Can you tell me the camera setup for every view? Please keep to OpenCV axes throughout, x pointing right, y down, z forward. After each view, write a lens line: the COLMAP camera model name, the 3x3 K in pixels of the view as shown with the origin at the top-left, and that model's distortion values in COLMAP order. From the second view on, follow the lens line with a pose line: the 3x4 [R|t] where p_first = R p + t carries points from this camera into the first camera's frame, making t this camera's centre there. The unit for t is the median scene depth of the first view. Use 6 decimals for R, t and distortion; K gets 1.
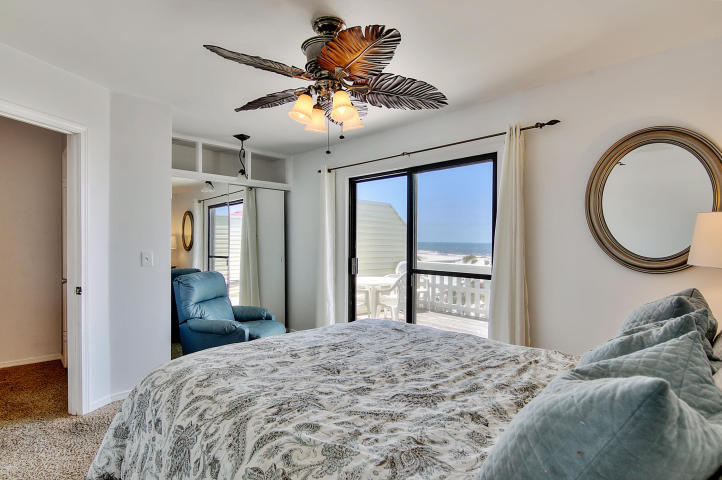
lens RADIAL K [[369.6, 0, 360.4], [0, 369.6, 244.8], [0, 0, 1]] dist [0.012232, -0.009490]
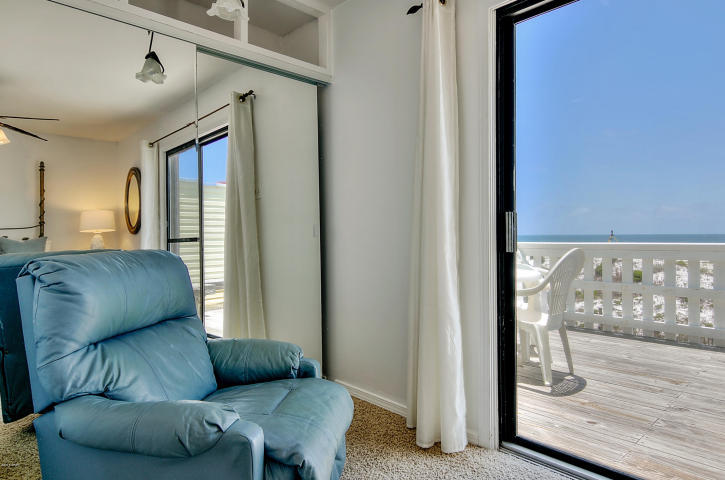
lens RADIAL K [[431.8, 0, 363.6], [0, 431.8, 234.4], [0, 0, 1]] dist [0.034607, 0.000804]
pose [[0.999695, -0.024610, 0.002199, -0.152111], [0.024643, 0.999560, -0.016511, 0.054704], [-0.001791, 0.016561, 0.999861, 0.452740]]
